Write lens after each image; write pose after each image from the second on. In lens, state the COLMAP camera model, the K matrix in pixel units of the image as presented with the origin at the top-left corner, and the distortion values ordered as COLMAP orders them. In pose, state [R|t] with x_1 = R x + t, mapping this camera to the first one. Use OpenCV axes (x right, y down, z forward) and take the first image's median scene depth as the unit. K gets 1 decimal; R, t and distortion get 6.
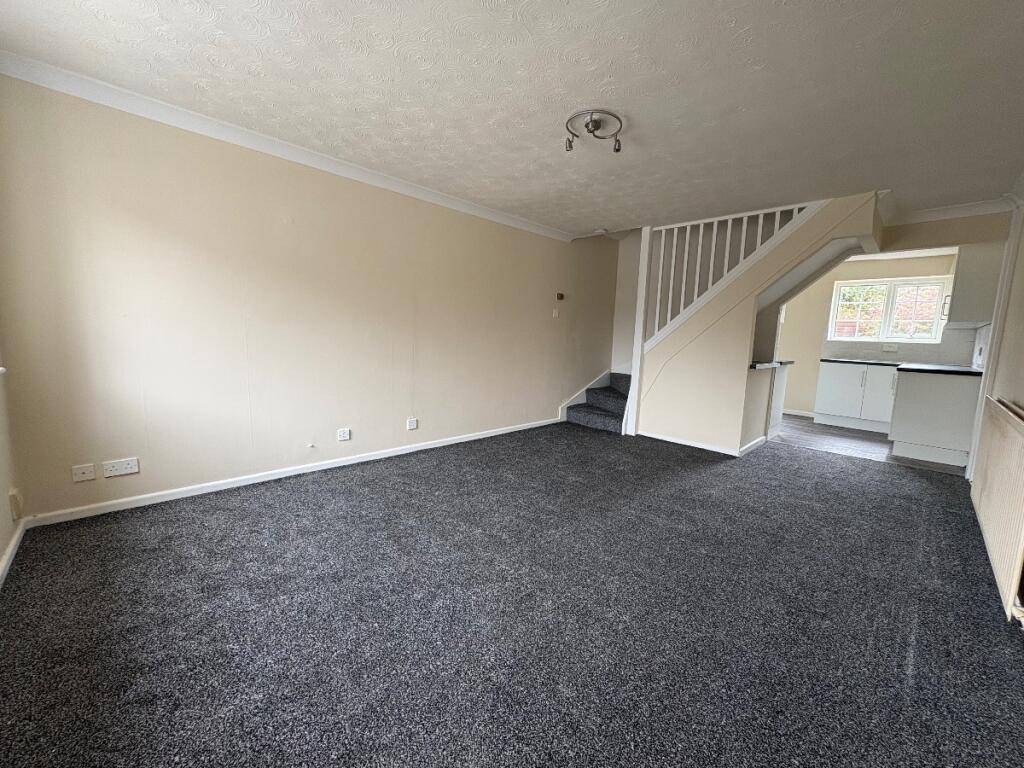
lens RADIAL K [[408.2, 0, 512.0], [0, 408.2, 384.0], [0, 0, 1]] dist [-0.000557, -0.000034]
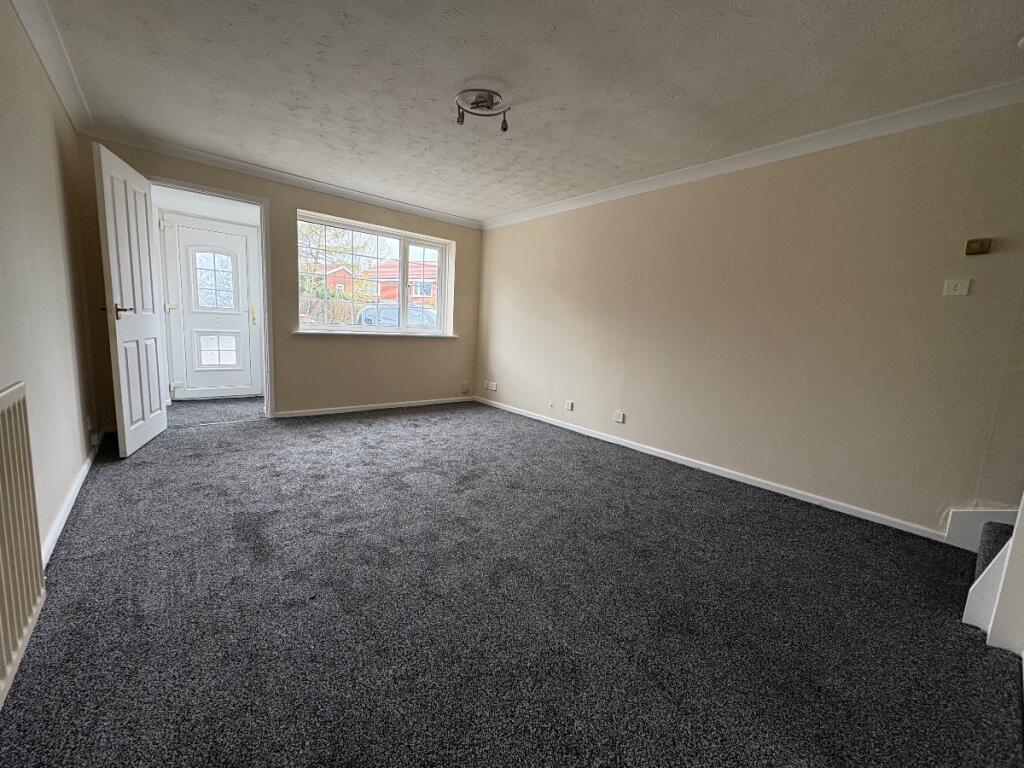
lens RADIAL K [[408.2, 0, 512.0], [0, 408.2, 384.0], [0, 0, 1]] dist [-0.000557, -0.000034]
pose [[-0.077046, 0.110884, -0.990842, 0.783439], [-0.169256, 0.977917, 0.122598, -0.062719], [0.982556, 0.177152, -0.056577, 0.773117]]
